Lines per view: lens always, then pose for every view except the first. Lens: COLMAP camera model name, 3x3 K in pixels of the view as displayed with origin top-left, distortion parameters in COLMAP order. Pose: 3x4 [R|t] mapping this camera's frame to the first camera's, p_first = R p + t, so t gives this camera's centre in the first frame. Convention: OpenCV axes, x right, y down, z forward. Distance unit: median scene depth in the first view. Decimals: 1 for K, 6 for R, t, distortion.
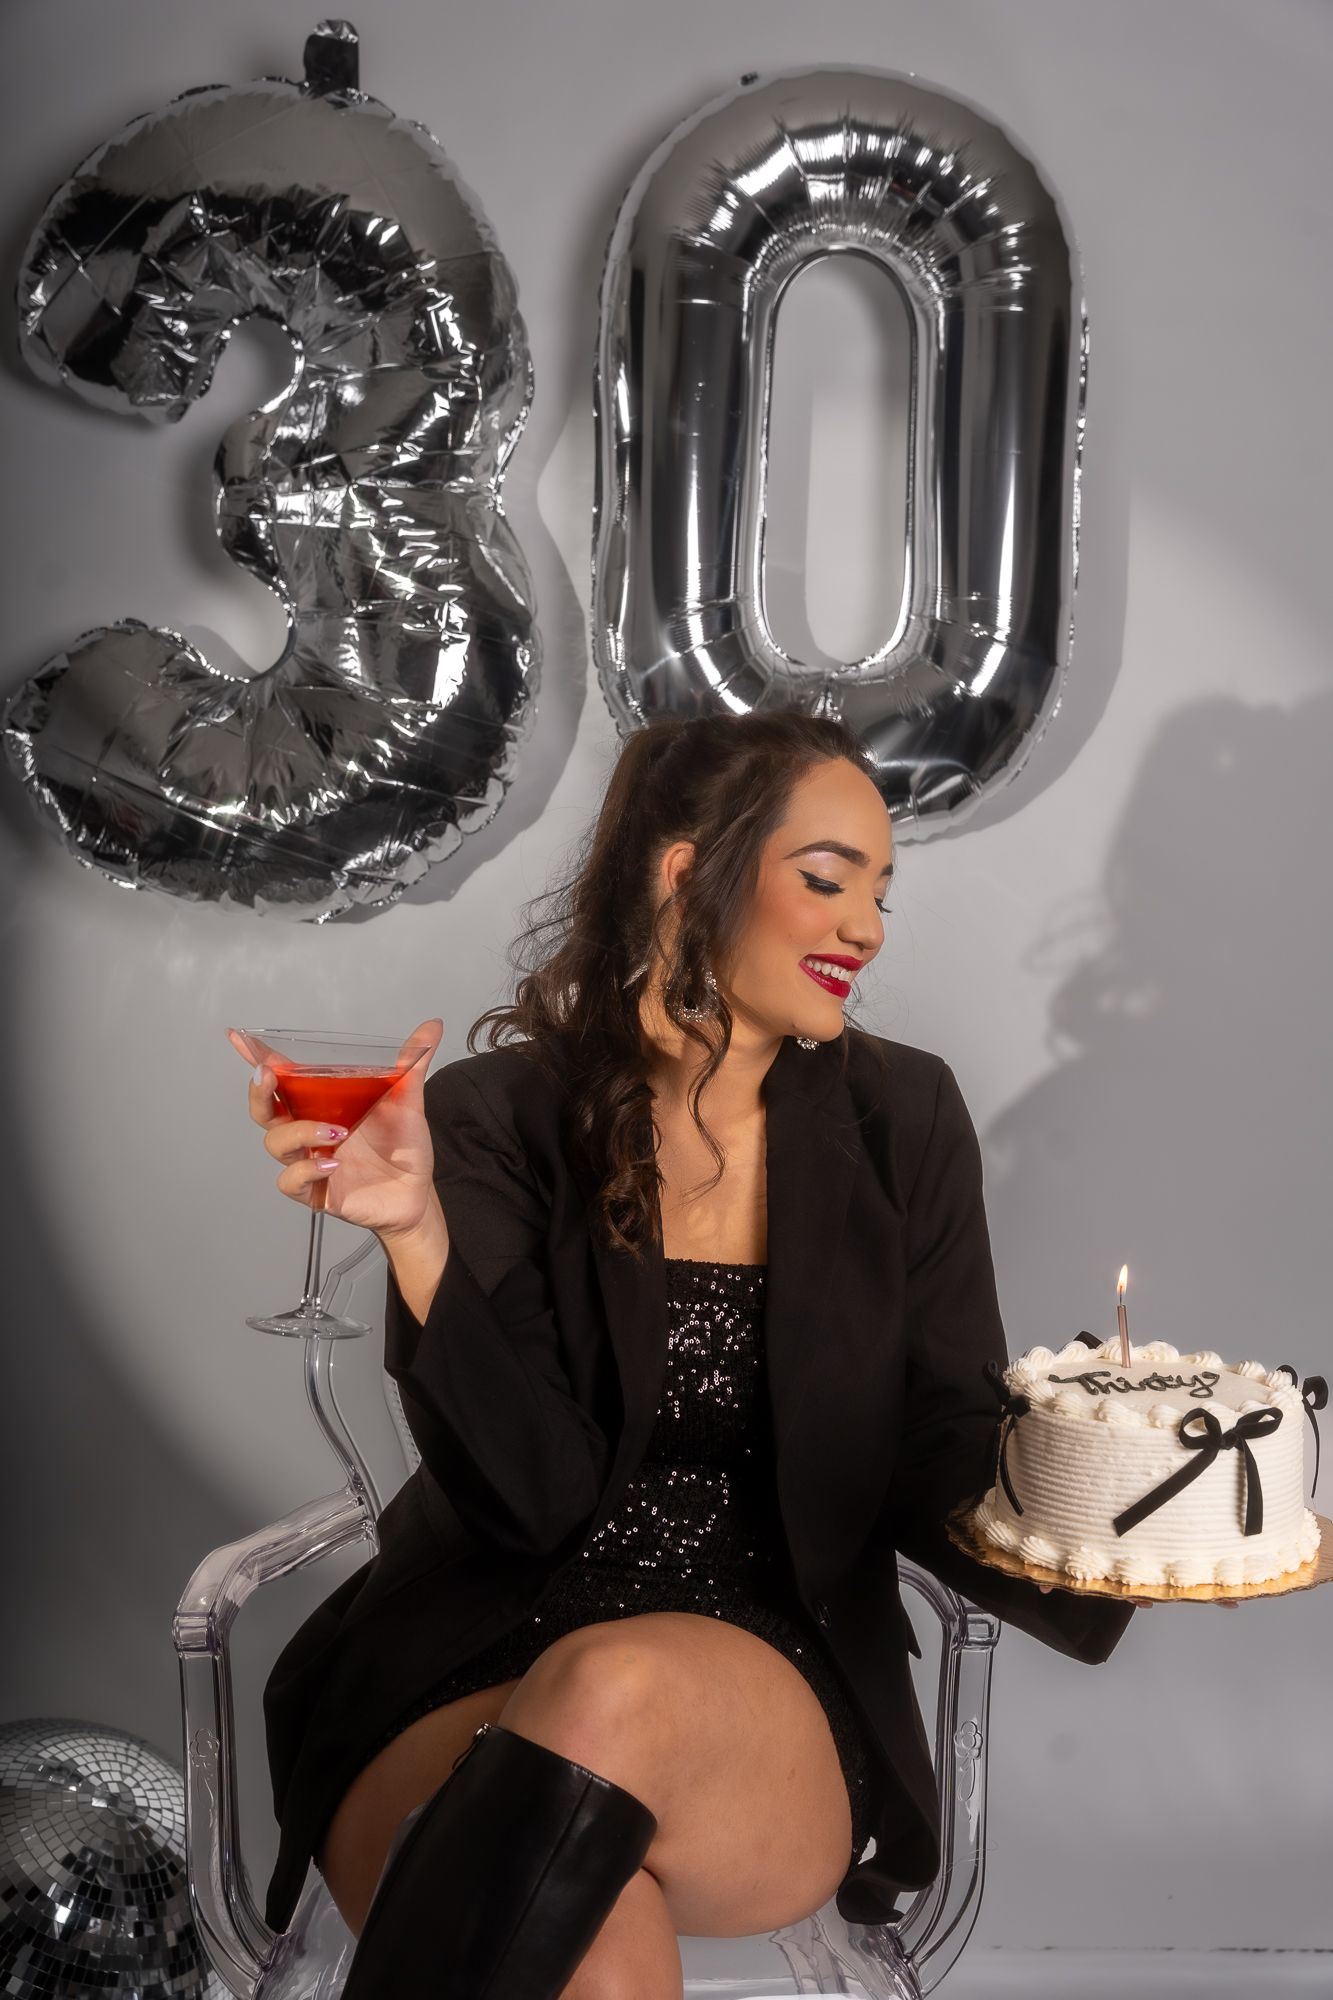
lens RADIAL K [[2447.3, 0, 644.1], [0, 2447.3, 995.4], [0, 0, 1]] dist [0.002065, 0.000000]
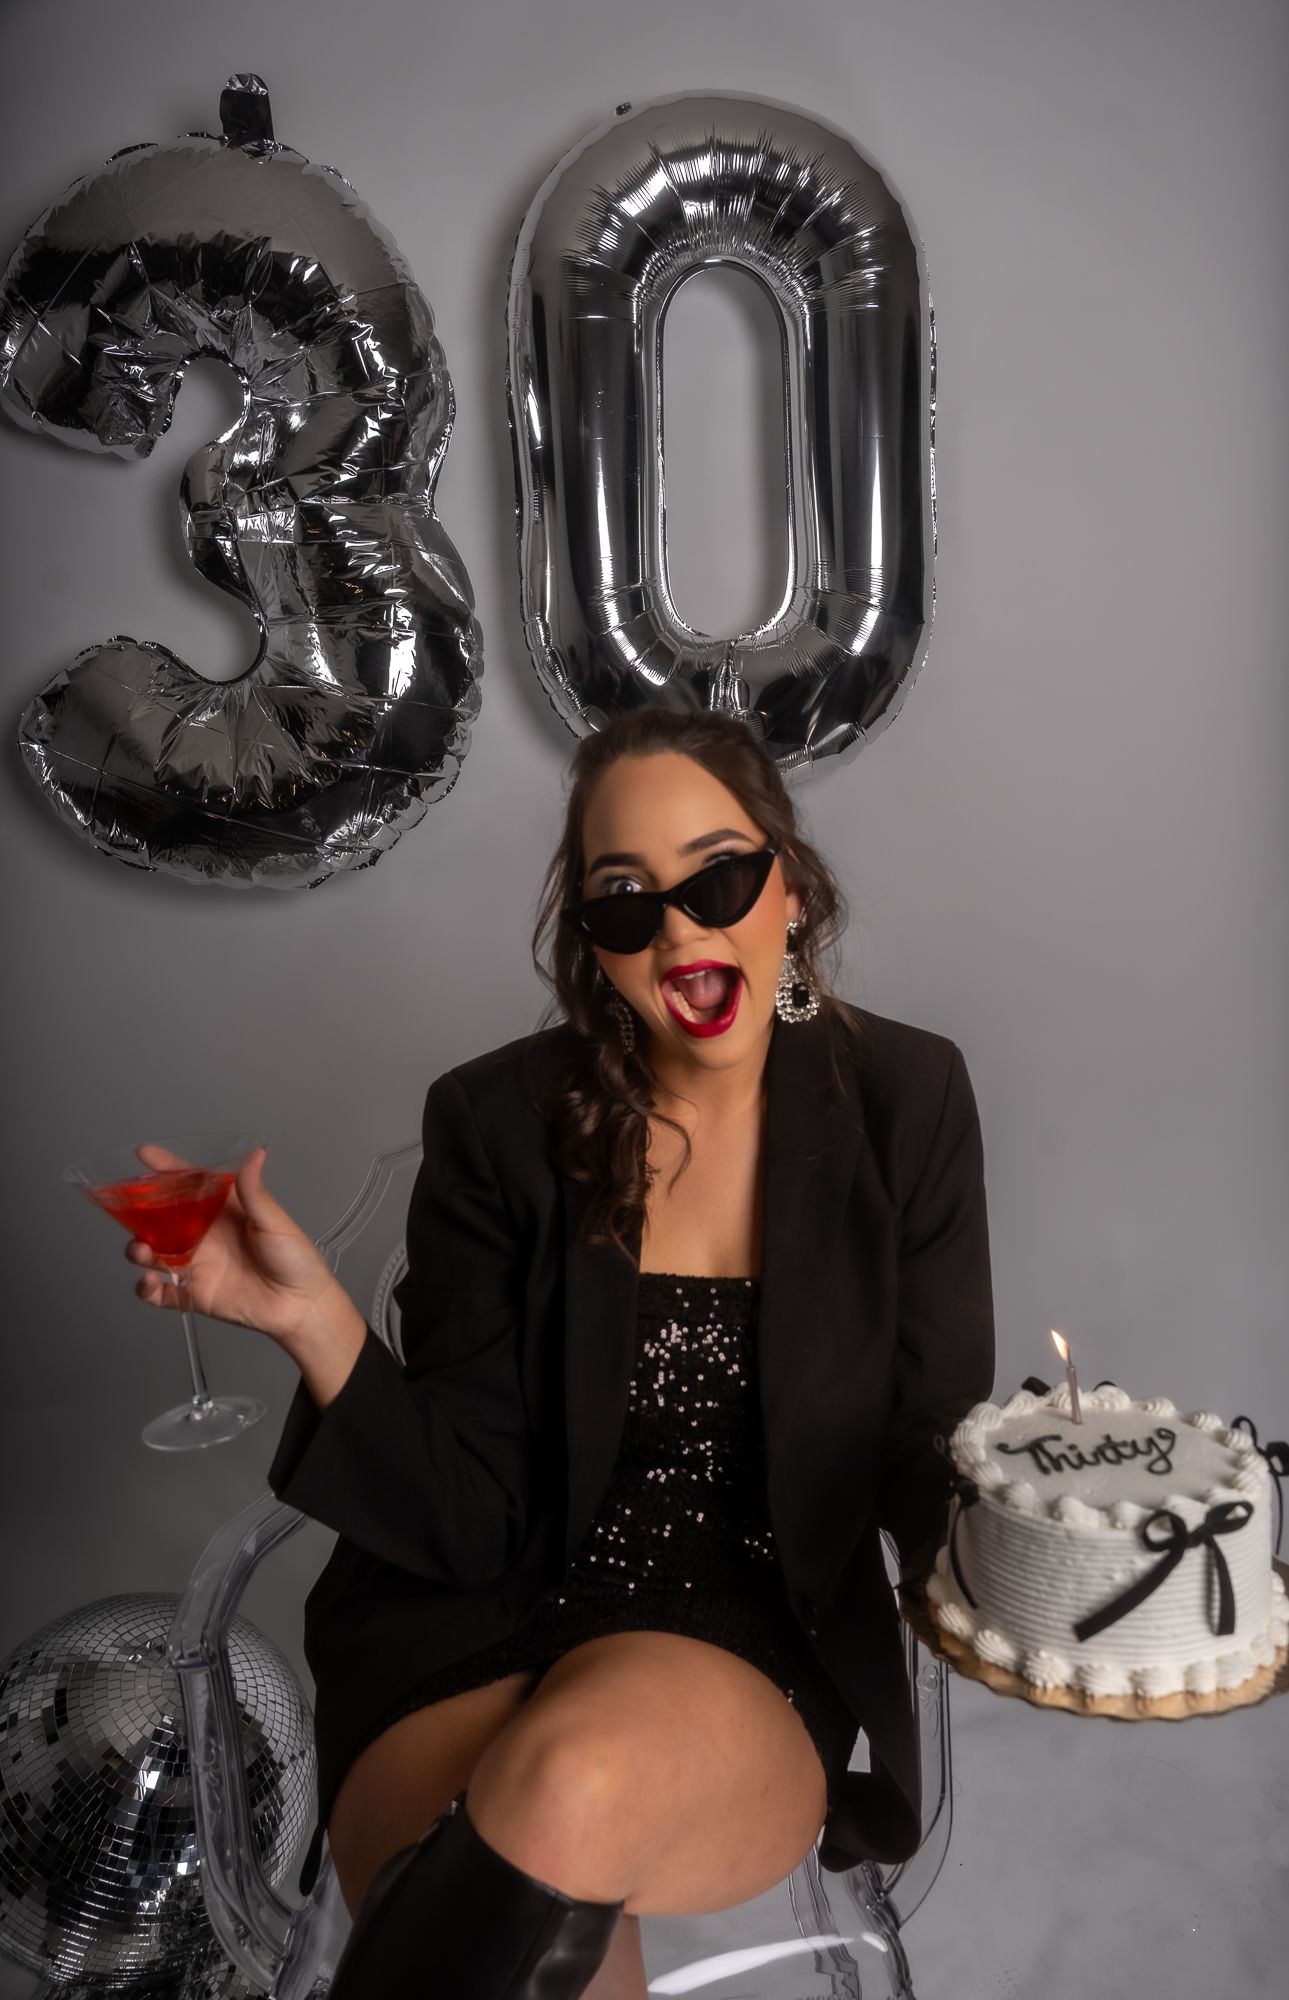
lens RADIAL K [[1633.1, 0, 674.1], [0, 1633.1, 1013.5], [0, 0, 1]] dist [-0.006945, -0.008052]
pose [[0.997229, -0.071826, 0.019364, 0.021871], [0.068930, 0.990062, 0.122576, -0.054406], [-0.027976, -0.120902, 0.992270, 0.210717]]
